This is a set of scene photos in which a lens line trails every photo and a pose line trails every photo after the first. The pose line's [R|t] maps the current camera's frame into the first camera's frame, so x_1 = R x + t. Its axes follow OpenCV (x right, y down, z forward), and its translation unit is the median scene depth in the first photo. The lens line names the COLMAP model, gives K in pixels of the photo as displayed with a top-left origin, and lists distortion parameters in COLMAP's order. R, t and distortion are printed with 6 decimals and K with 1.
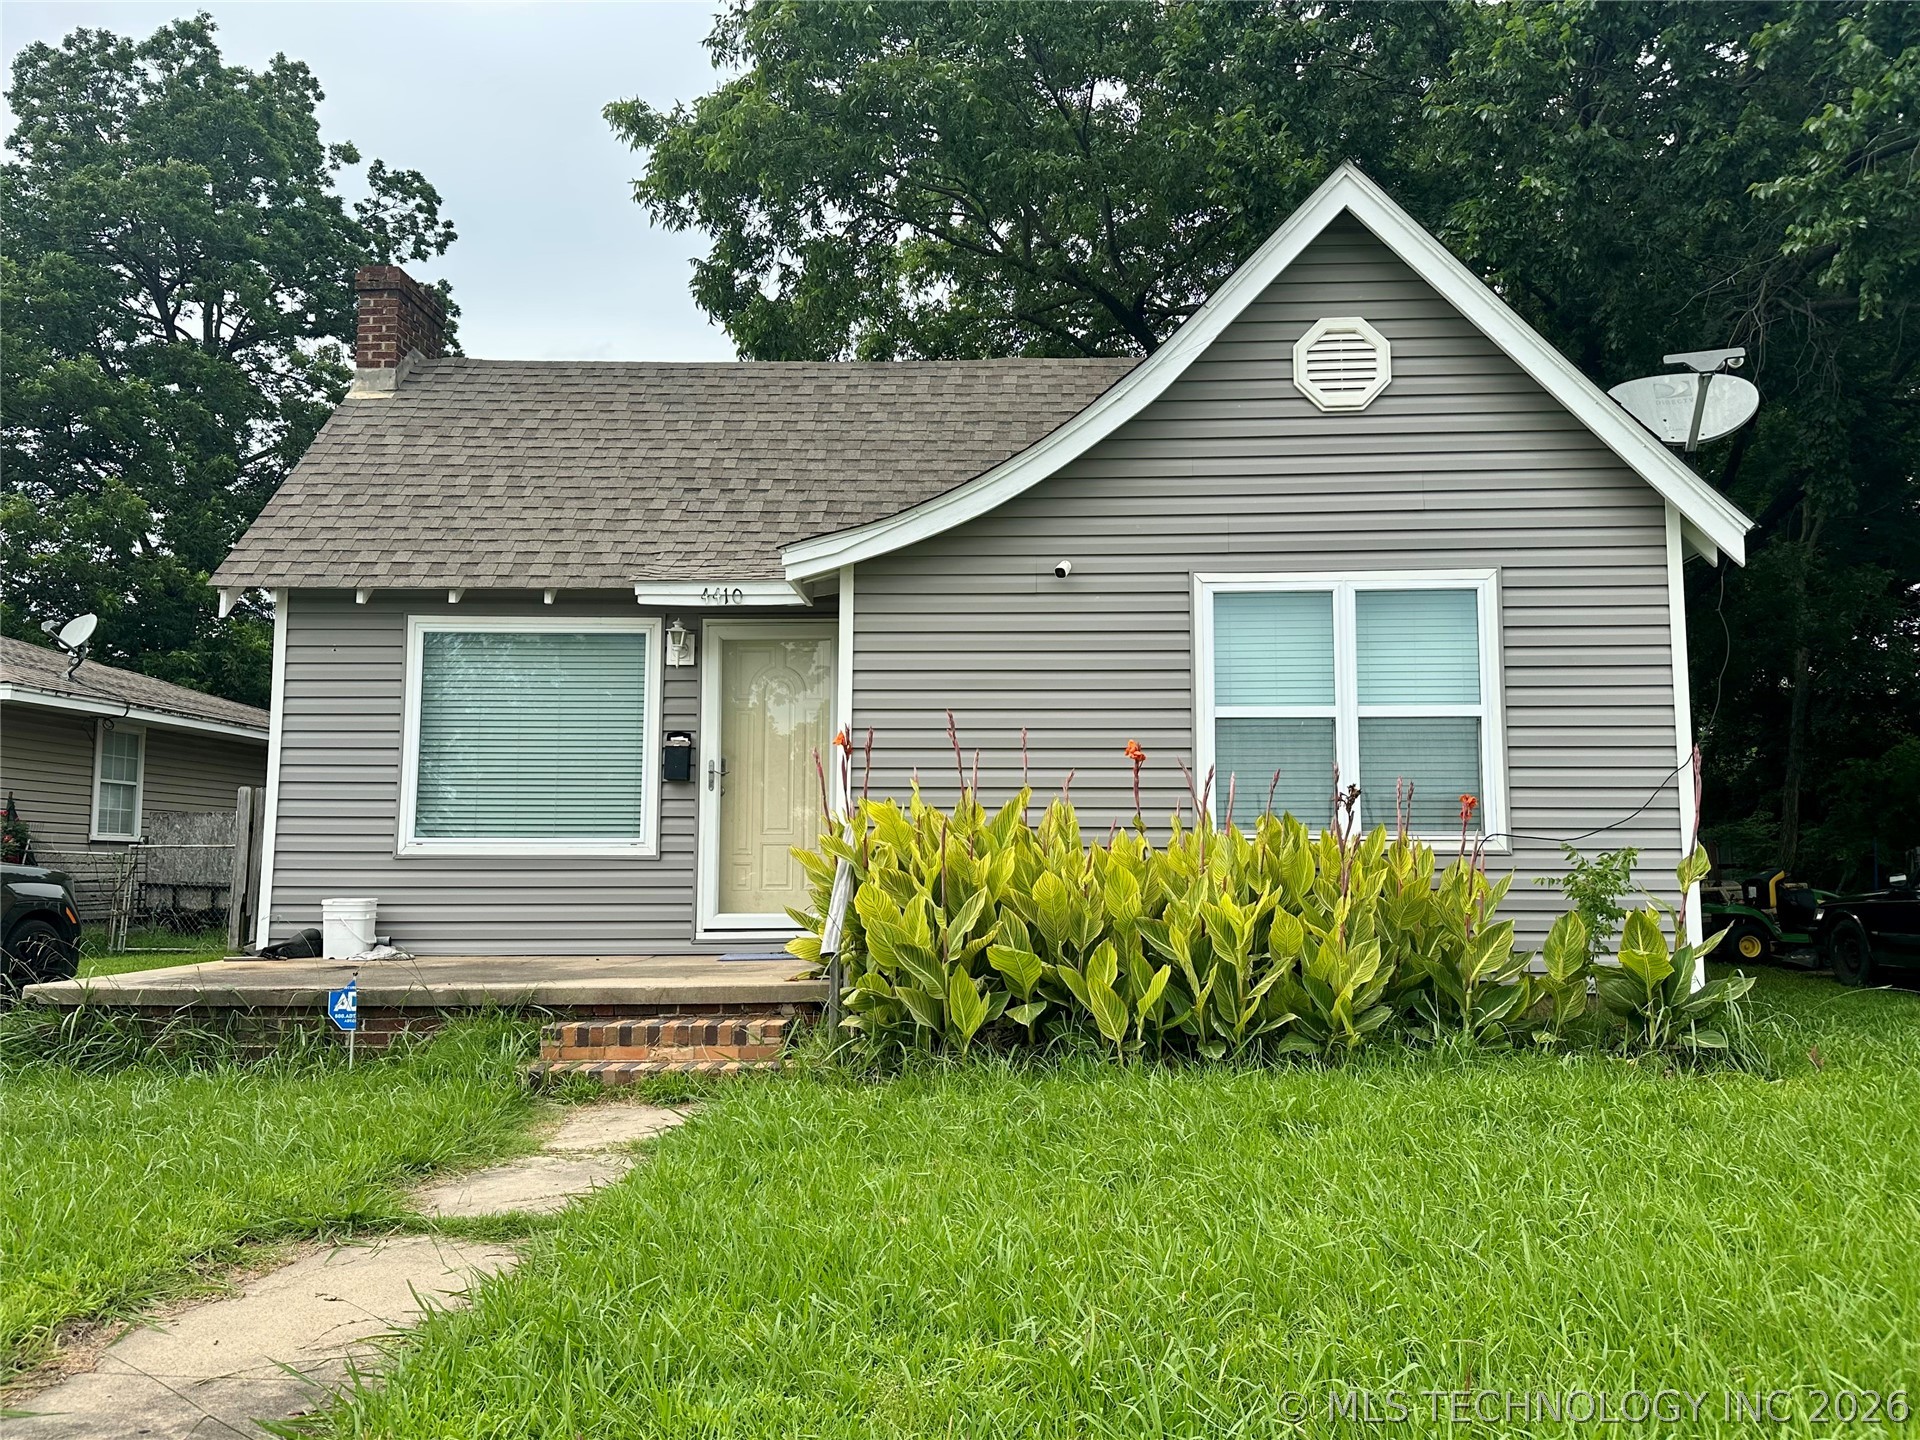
lens RADIAL K [[1457.9, 0, 965.4], [0, 1457.9, 704.9], [0, 0, 1]] dist [0.050566, -0.052080]
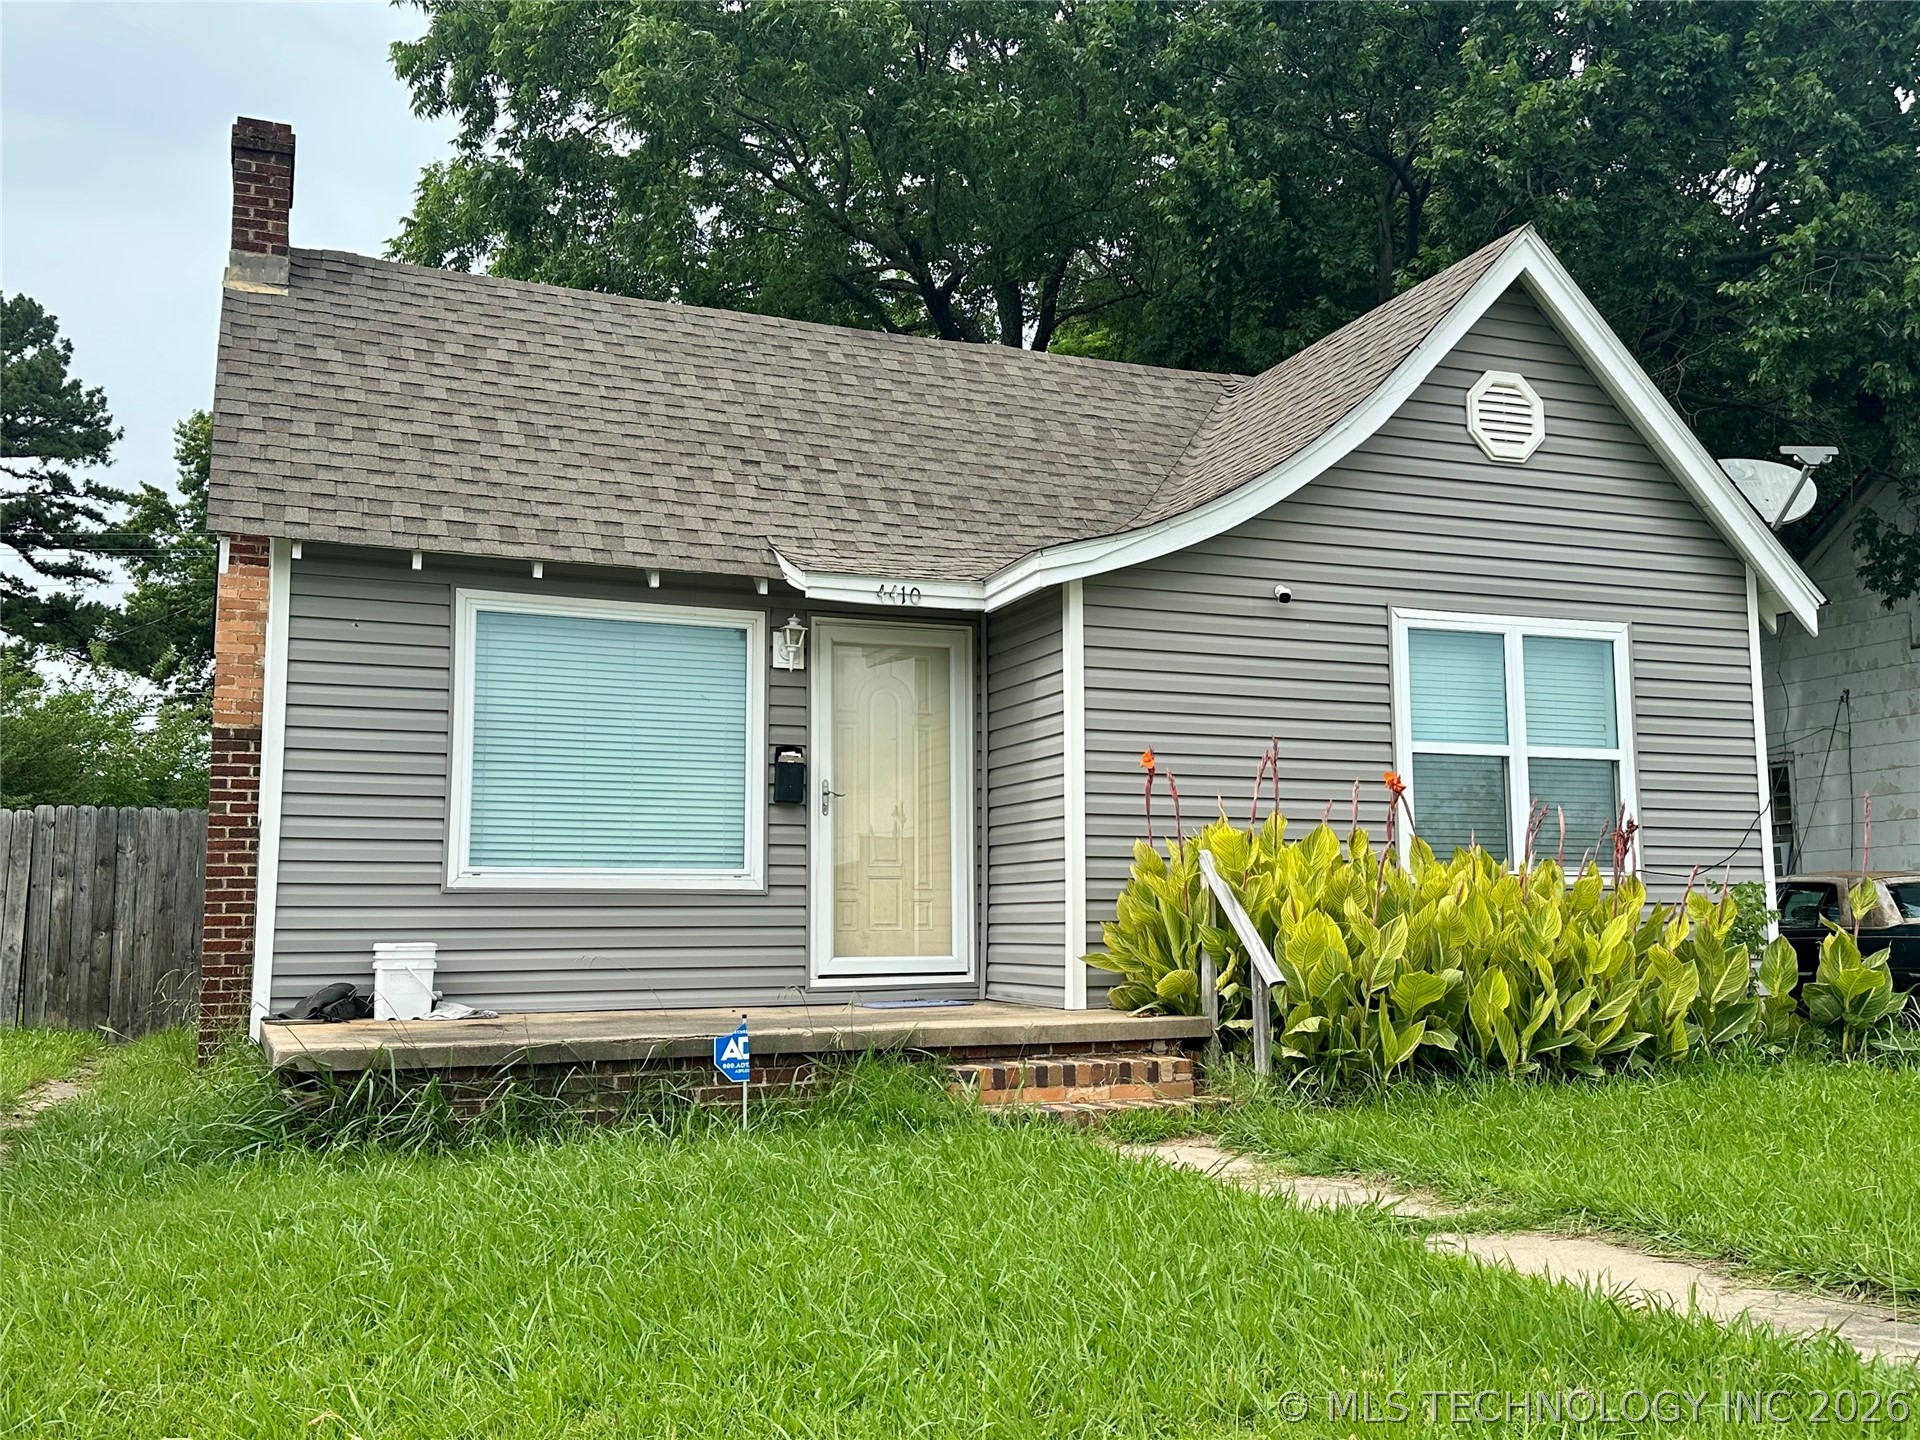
lens RADIAL K [[1829.8, 0, 965.2], [0, 1829.8, 679.4], [0, 0, 1]] dist [0.070650, 0.000000]
pose [[0.909894, 0.051123, 0.411679, -0.627338], [-0.039748, 0.998556, -0.036151, 0.016410], [-0.412932, 0.016531, 0.910612, -0.029835]]
